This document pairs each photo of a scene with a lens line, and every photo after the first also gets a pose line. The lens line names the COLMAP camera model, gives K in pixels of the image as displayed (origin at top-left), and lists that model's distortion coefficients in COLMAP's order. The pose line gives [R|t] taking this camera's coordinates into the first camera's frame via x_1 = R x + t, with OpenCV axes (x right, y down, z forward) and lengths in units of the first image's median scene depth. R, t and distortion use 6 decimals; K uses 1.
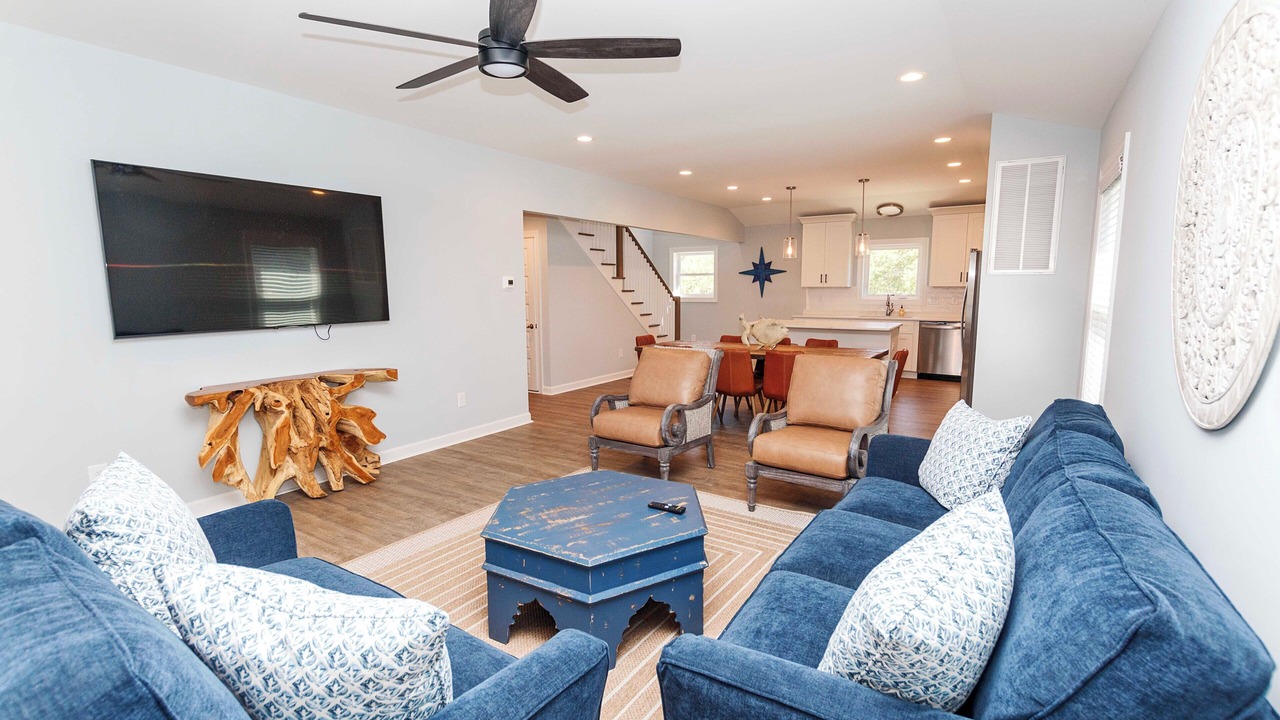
lens RADIAL K [[579.4, 0, 639.5], [0, 579.4, 358.0], [0, 0, 1]] dist [0.002227, -0.000109]
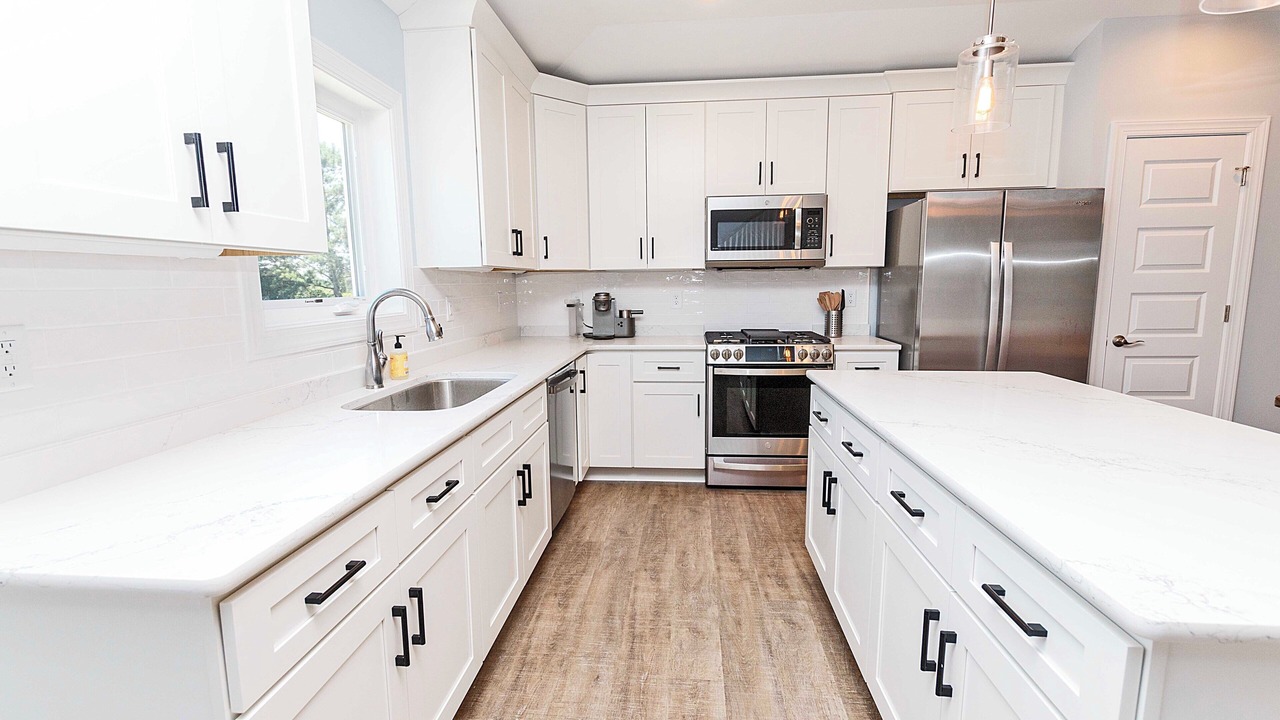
lens RADIAL K [[579.4, 0, 639.7], [0, 579.4, 361.0], [0, 0, 1]] dist [0.002227, -0.000109]
pose [[-0.487787, -0.106340, 0.866462, 0.166222], [0.125172, 0.973776, 0.189978, -0.110836], [-0.863942, 0.201126, -0.461684, 0.985103]]
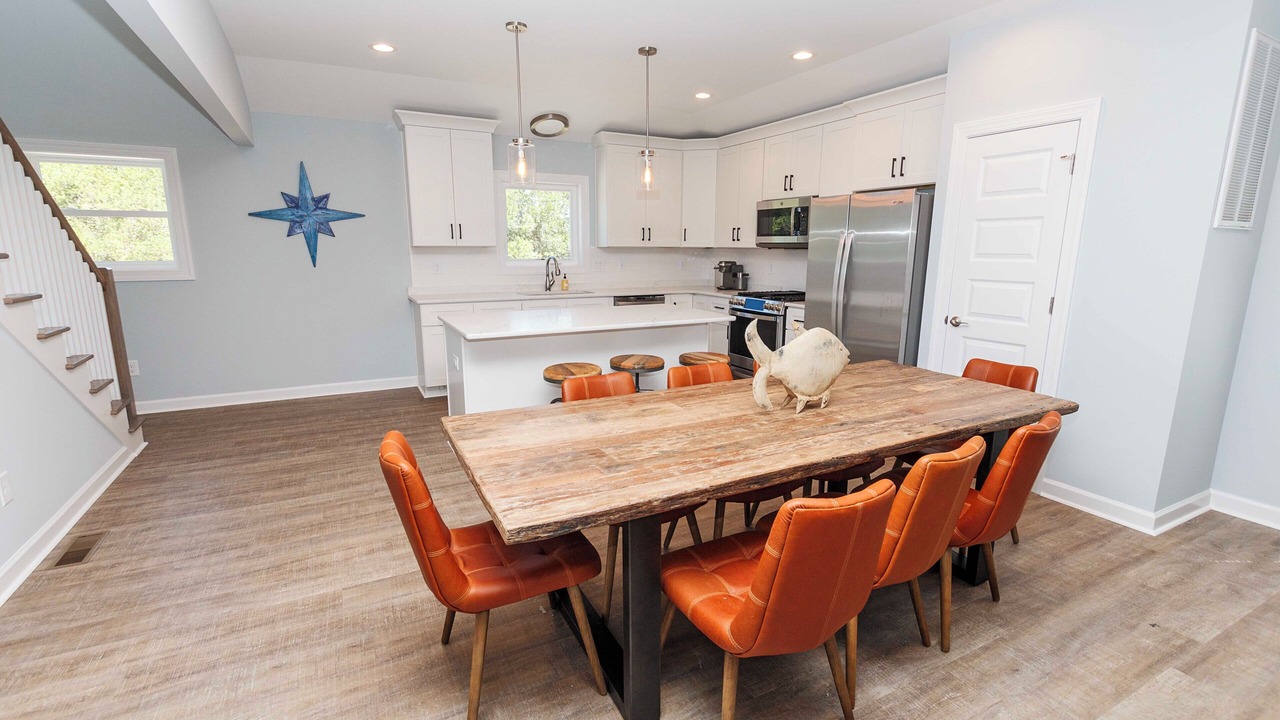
lens RADIAL K [[579.4, 0, 642.0], [0, 579.4, 359.7], [0, 0, 1]] dist [0.002227, -0.000109]
pose [[0.468731, -0.162400, 0.868284, -0.114288], [0.104076, 0.986262, 0.128282, -0.066019], [-0.877188, 0.030238, 0.479193, 0.566512]]
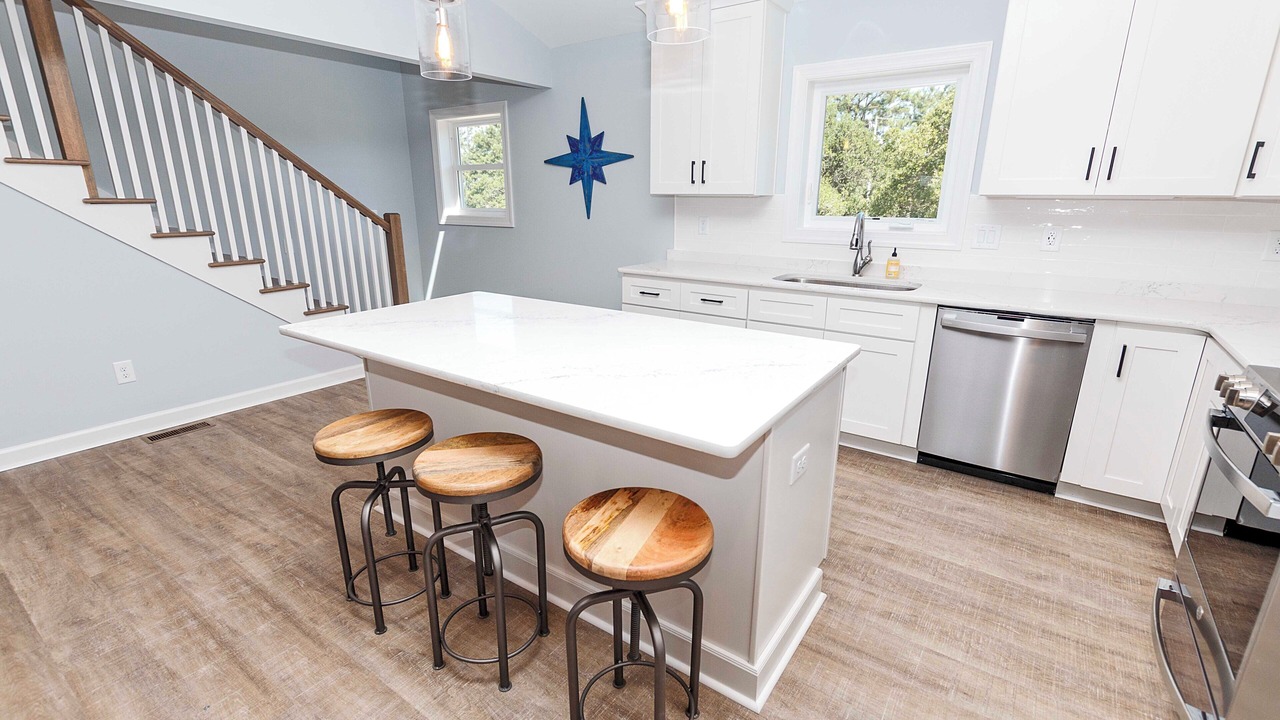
lens RADIAL K [[589.6, 0, 634.2], [0, 589.6, 351.2], [0, 0, 1]] dist [0.004367, 0.000193]
pose [[0.999546, 0.014721, -0.026295, 0.286178], [-0.010985, 0.990518, 0.136941, -0.071951], [0.028061, -0.136590, 0.990230, 0.589783]]
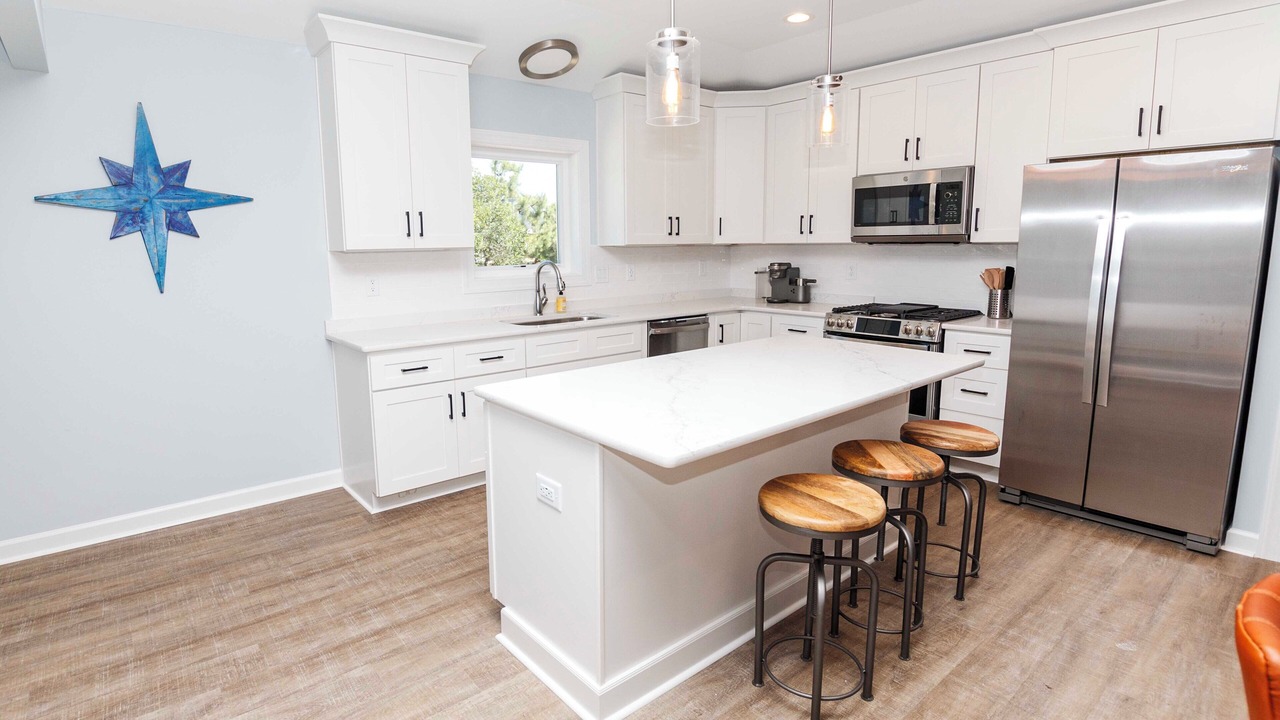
lens RADIAL K [[642.7, 0, 595.2], [0, 642.7, 338.1], [0, 0, 1]] dist [-0.036335, 0.001459]
pose [[0.302926, -0.136506, 0.943187, -0.012416], [0.132911, 0.986068, 0.100025, -0.094483], [-0.943700, 0.095060, 0.316849, 0.785935]]
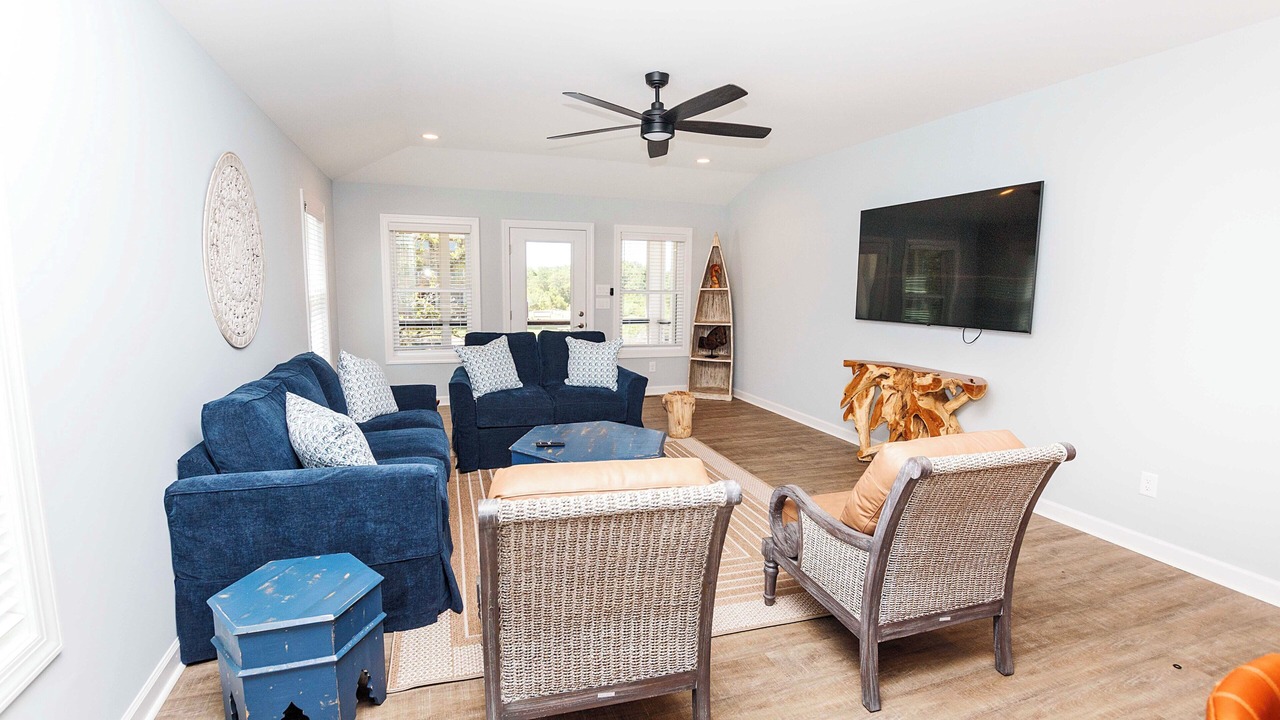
lens RADIAL K [[589.6, 0, 636.2], [0, 589.6, 363.3], [0, 0, 1]] dist [0.004367, 0.000193]
pose [[-0.606966, 0.104396, -0.787841, 0.252405], [-0.114180, 0.969595, 0.216446, -0.063320], [0.786483, 0.221331, -0.576591, 0.481912]]
